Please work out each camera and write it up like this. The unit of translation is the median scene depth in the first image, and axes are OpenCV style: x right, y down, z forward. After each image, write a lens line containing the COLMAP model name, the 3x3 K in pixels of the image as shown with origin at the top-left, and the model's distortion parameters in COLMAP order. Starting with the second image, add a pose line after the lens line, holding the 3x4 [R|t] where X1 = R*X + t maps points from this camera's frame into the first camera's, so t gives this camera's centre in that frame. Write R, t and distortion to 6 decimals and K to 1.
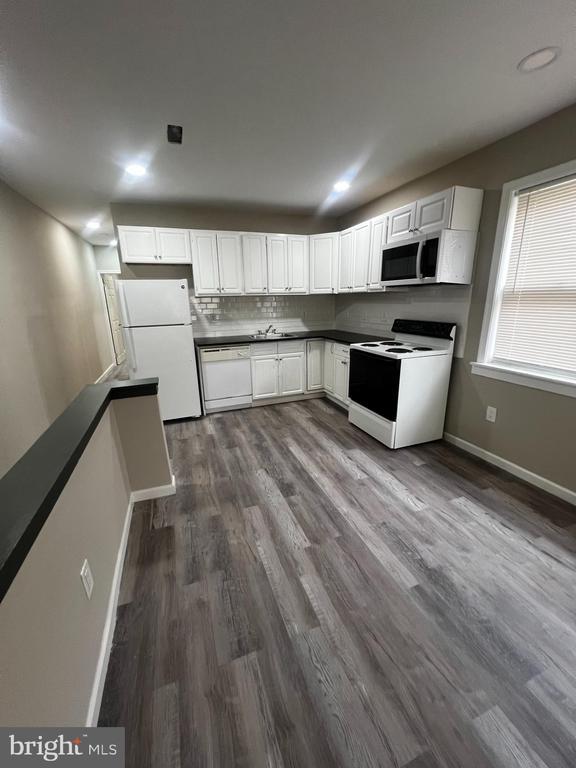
lens RADIAL K [[308.4, 0, 288.0], [0, 308.4, 384.0], [0, 0, 1]] dist [-0.000897, -0.000194]
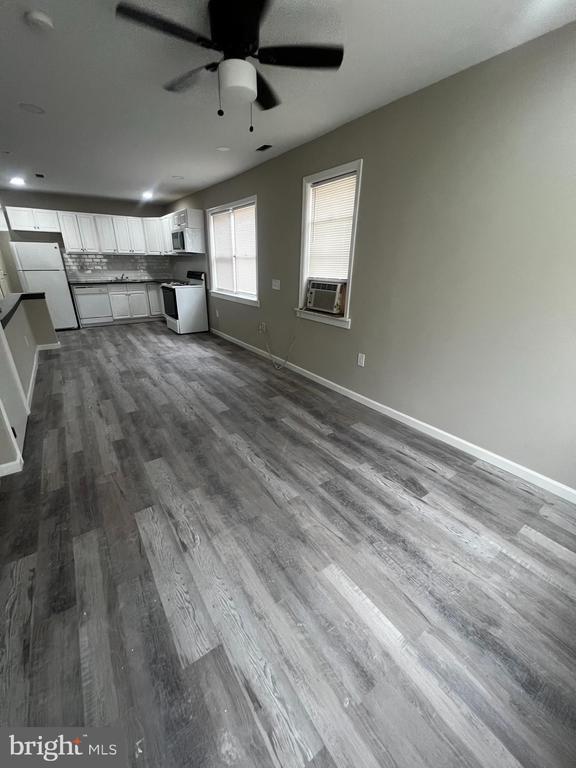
lens RADIAL K [[308.4, 0, 288.0], [0, 308.4, 384.0], [0, 0, 1]] dist [-0.000897, -0.000194]
pose [[0.966981, -0.061882, 0.247222, 0.462361], [0.033513, 0.992524, 0.117357, 0.295544], [-0.252636, -0.105197, 0.961826, -1.114585]]
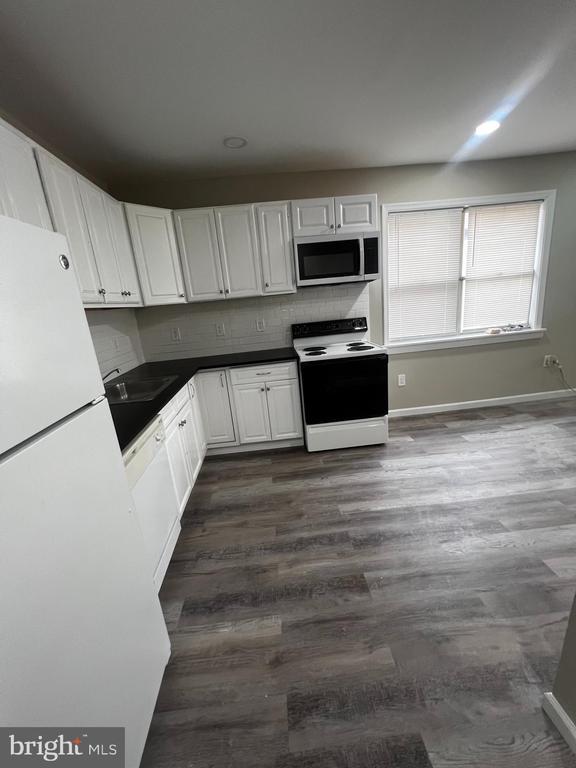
lens RADIAL K [[308.0, 0, 288.0], [0, 308.0, 384.0], [0, 0, 1]] dist [0.000381, 0.000051]
pose [[0.284849, -0.254853, 0.924073, -0.568067], [0.337040, 0.929083, 0.152341, -0.204923], [-0.897365, 0.268056, 0.350544, 0.801347]]
